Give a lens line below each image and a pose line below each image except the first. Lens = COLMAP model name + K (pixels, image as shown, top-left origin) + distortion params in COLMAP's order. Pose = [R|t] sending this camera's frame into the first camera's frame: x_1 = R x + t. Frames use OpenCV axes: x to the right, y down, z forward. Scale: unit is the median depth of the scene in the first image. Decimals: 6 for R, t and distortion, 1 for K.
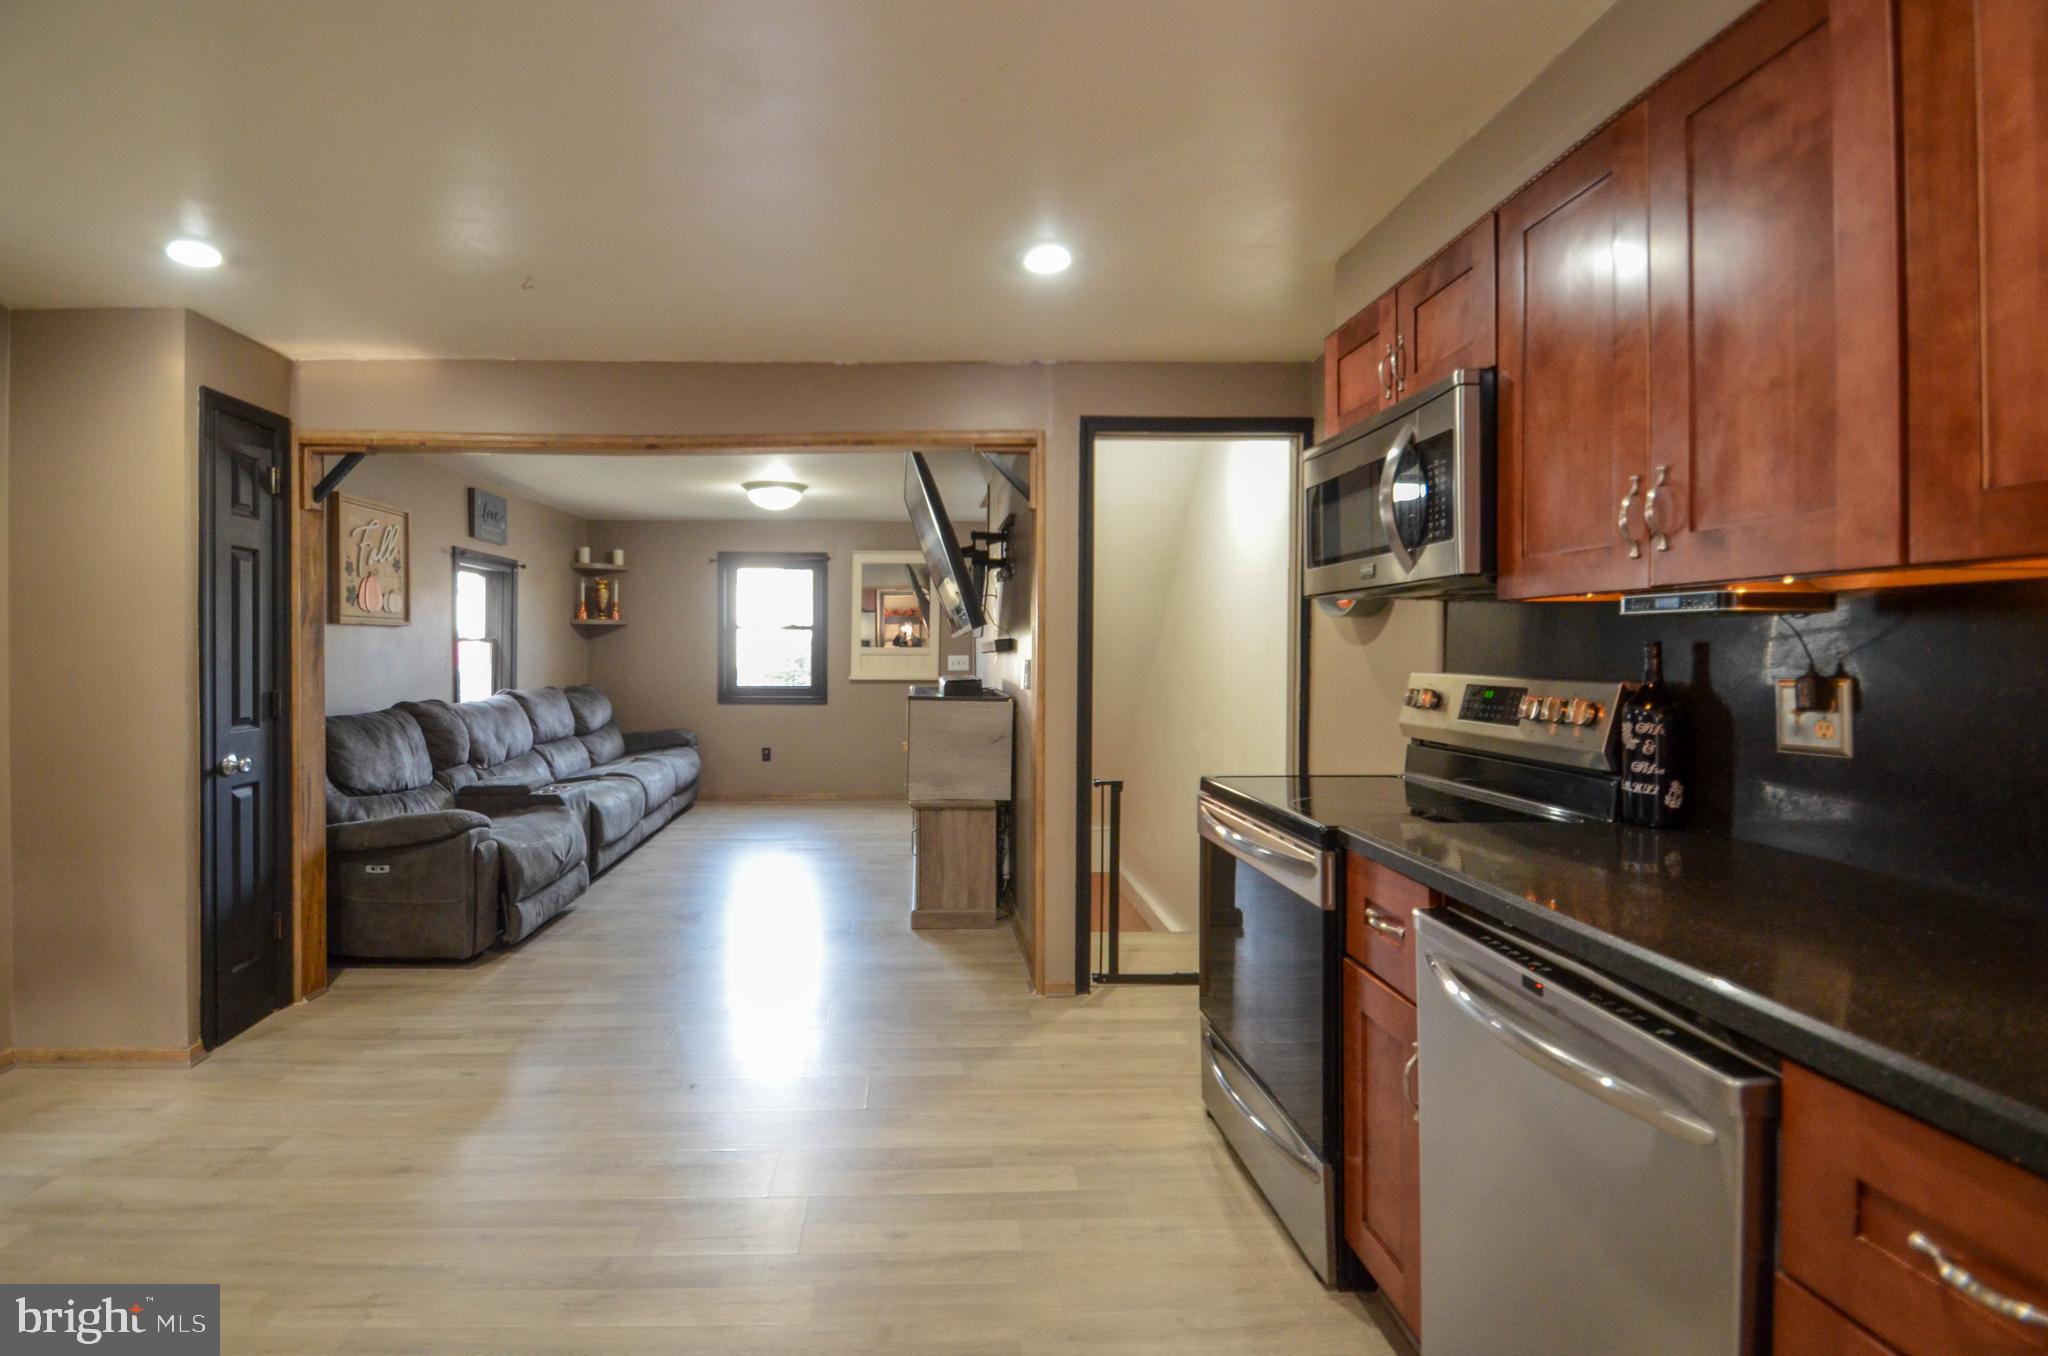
lens RADIAL K [[898.2, 0, 933.1], [0, 898.2, 647.0], [0, 0, 1]] dist [-0.000687, -0.011673]
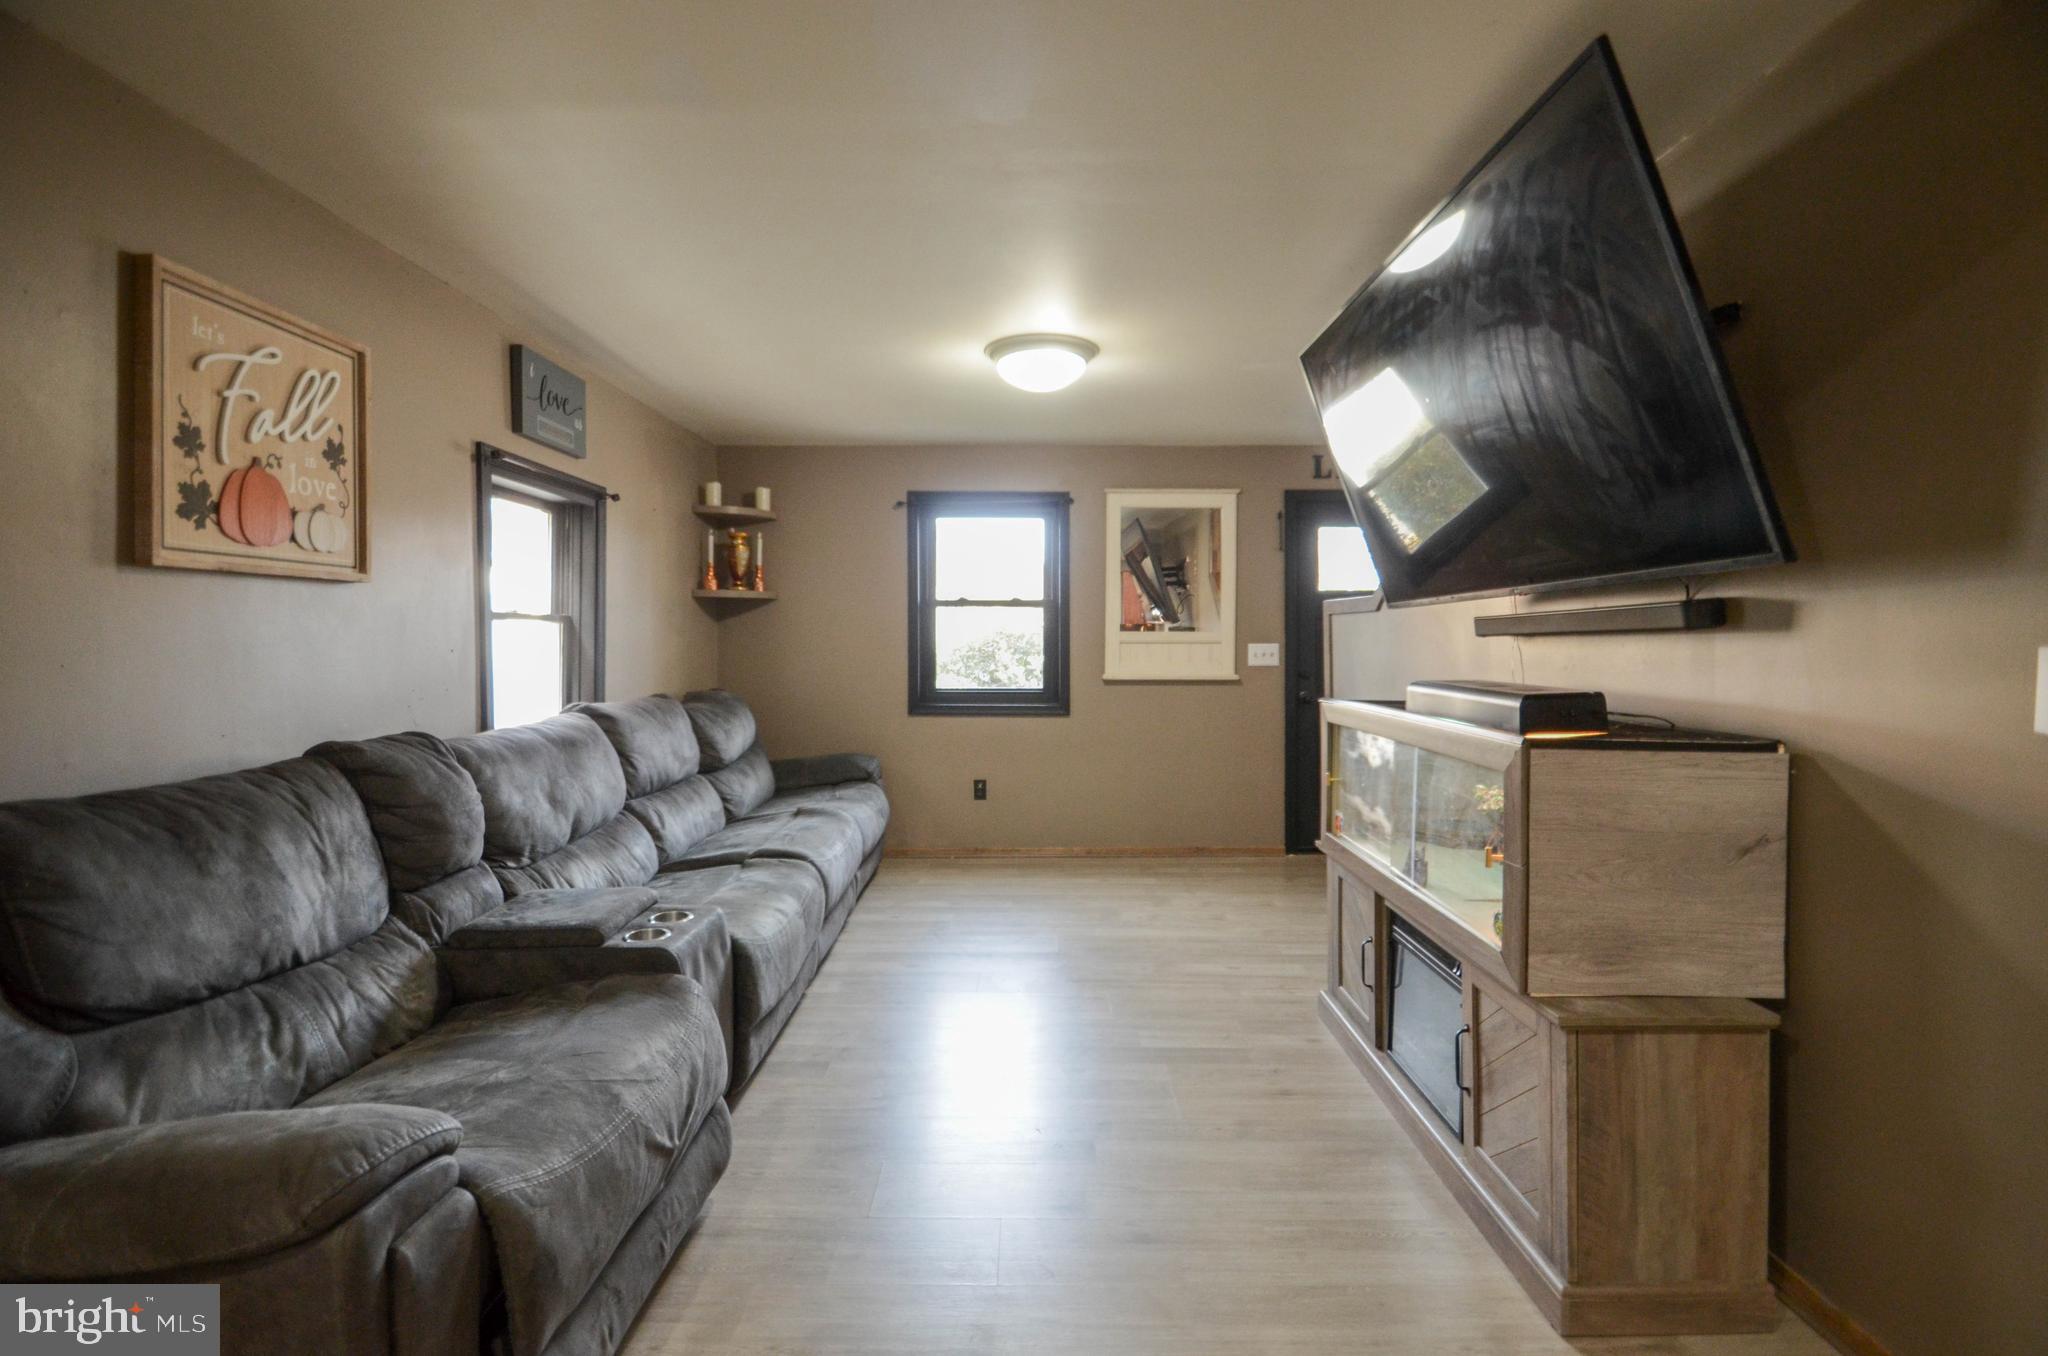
lens RADIAL K [[883.6, 0, 1030.7], [0, 883.6, 639.1], [0, 0, 1]] dist [-0.000091, -0.012324]
pose [[0.999792, -0.001912, -0.020296, -0.211987], [0.001941, 0.999997, 0.001411, 0.008022], [0.020294, -0.001450, 0.999793, 0.529851]]
